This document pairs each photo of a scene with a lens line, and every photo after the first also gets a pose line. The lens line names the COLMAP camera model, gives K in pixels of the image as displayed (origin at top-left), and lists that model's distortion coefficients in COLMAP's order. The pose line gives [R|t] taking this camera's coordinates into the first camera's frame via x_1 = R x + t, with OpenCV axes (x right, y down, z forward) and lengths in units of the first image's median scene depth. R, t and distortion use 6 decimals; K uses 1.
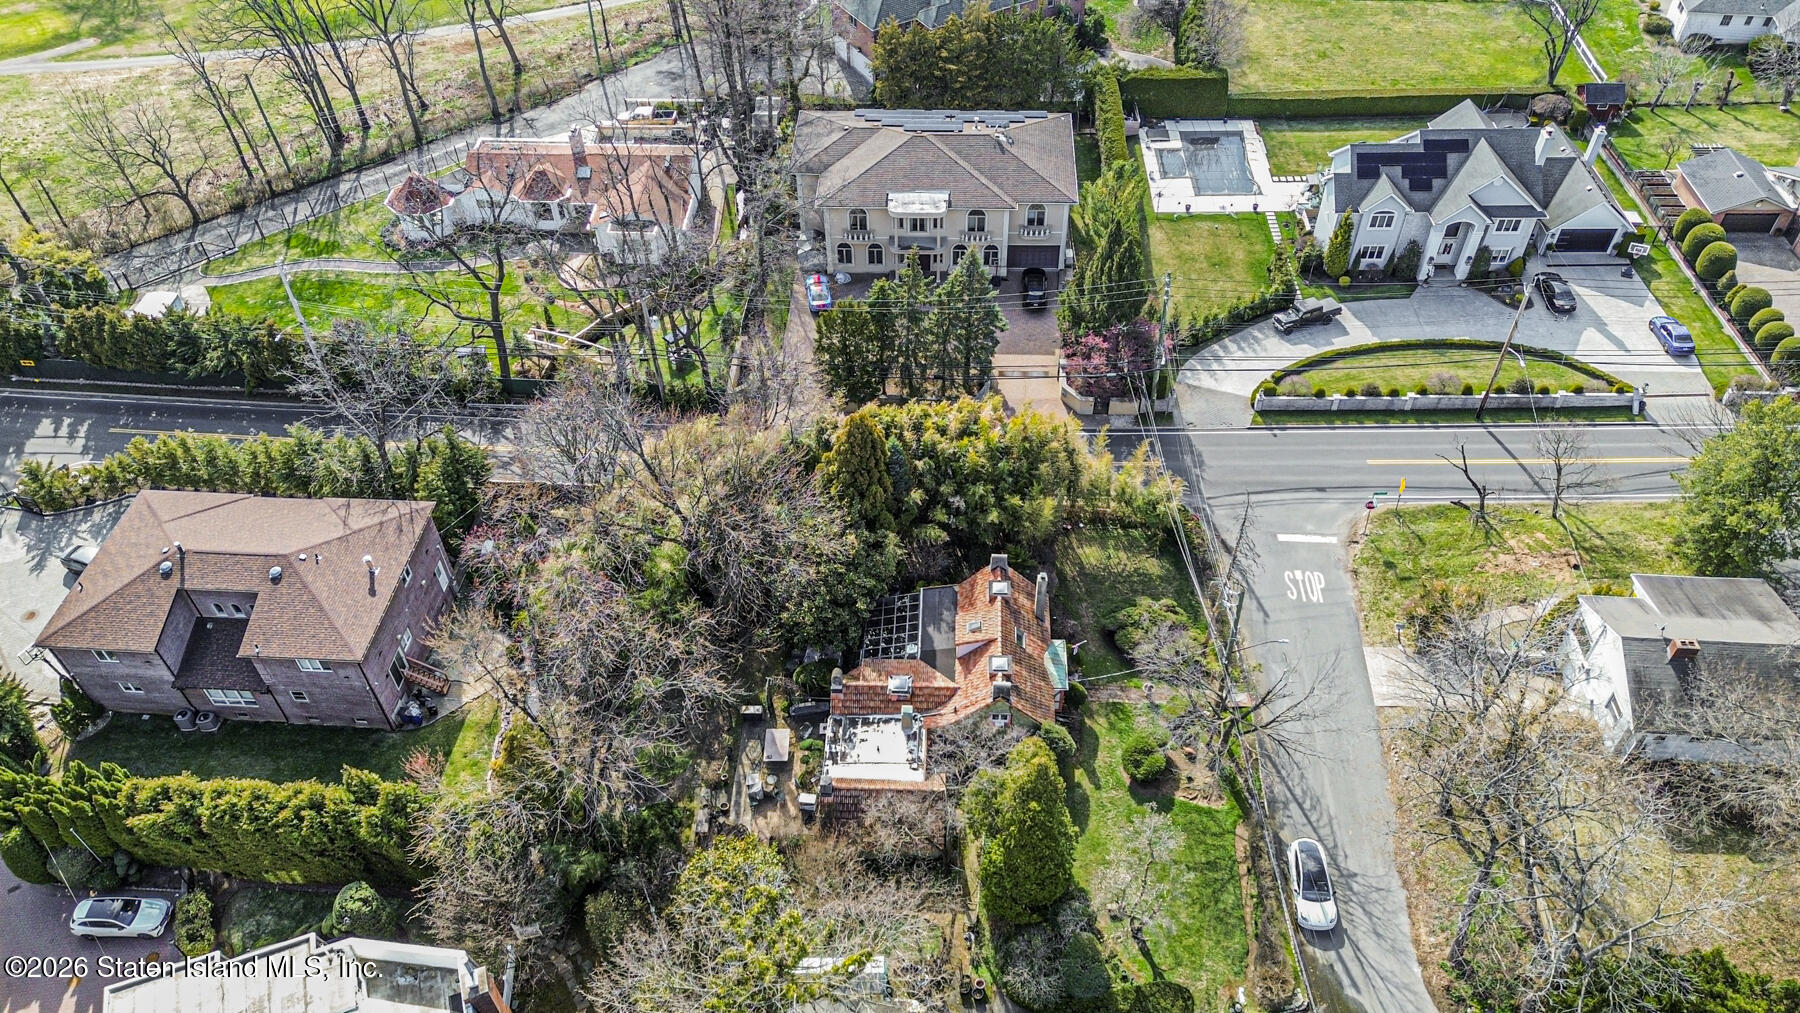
lens RADIAL K [[1159.9, 0, 859.1], [0, 1159.9, 503.5], [0, 0, 1]] dist [0.059236, -0.043437]
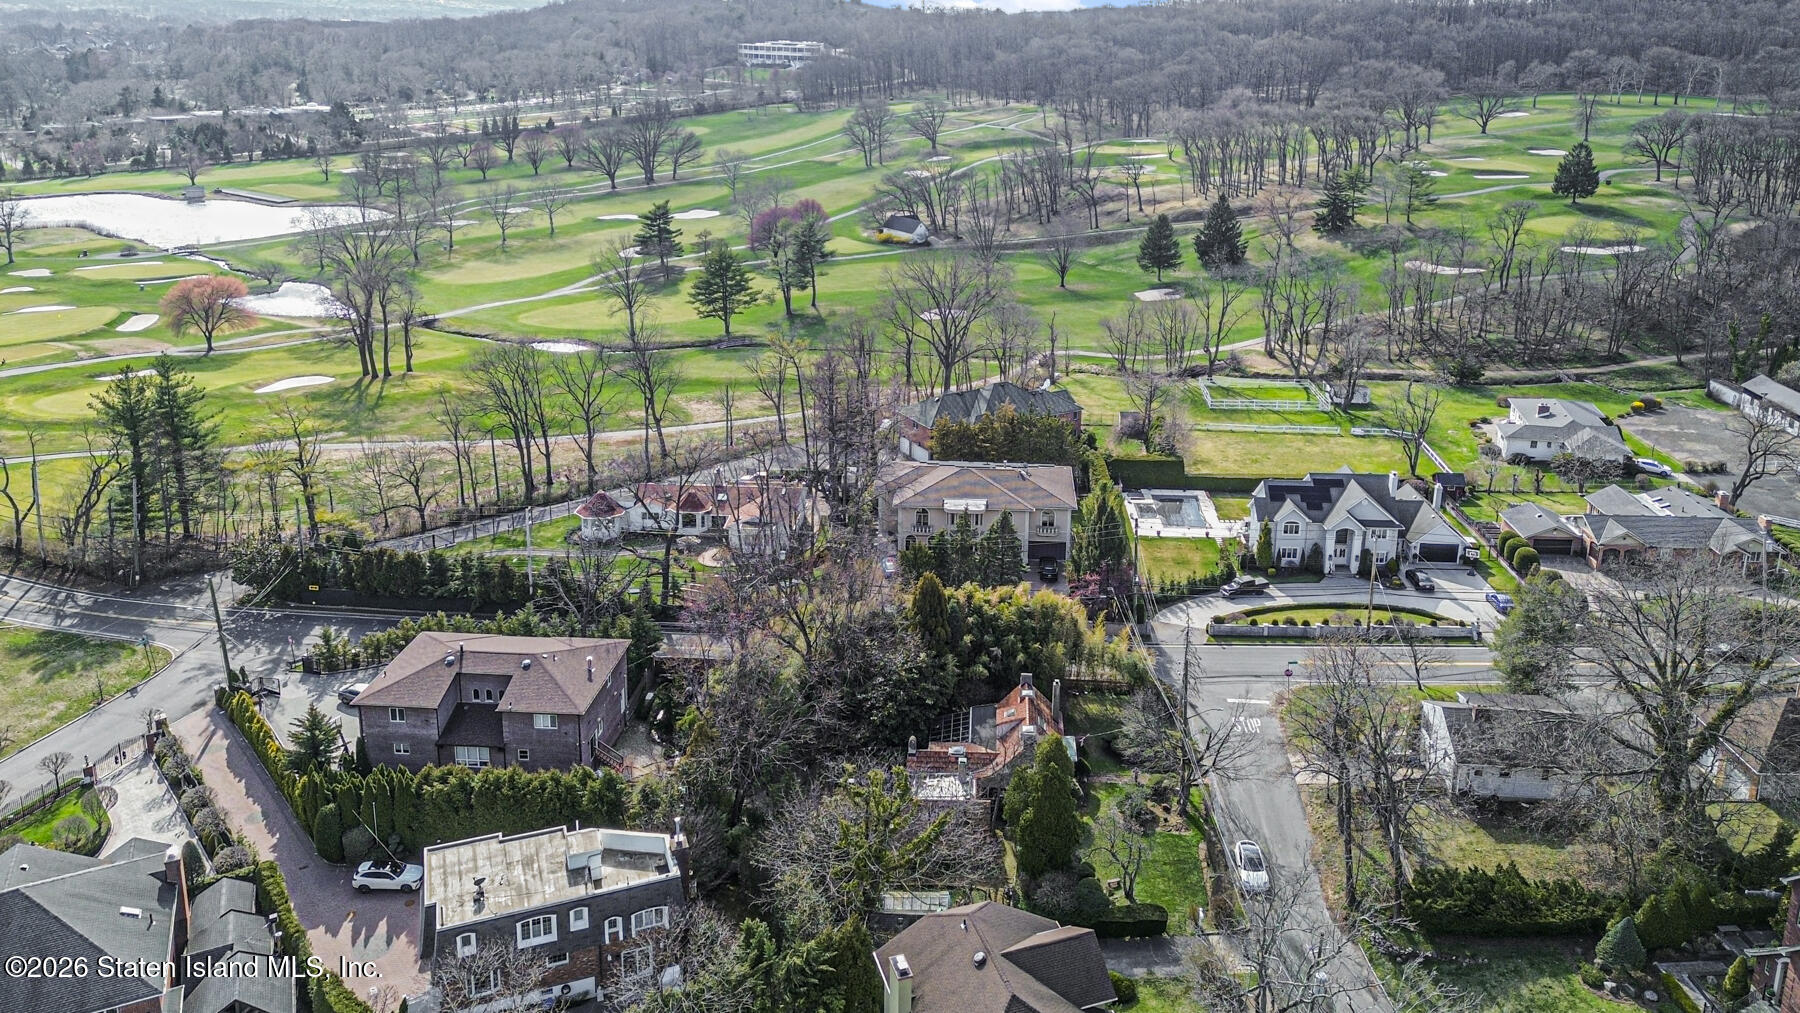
lens RADIAL K [[1244.6, 0, 865.0], [0, 1244.6, 487.7], [0, 0, 1]] dist [0.124887, -0.238851]
pose [[0.998871, 0.045696, -0.012949, -0.066407], [-0.046597, 0.890058, -0.453459, 0.525566], [-0.009196, 0.453551, 0.891183, -0.463520]]
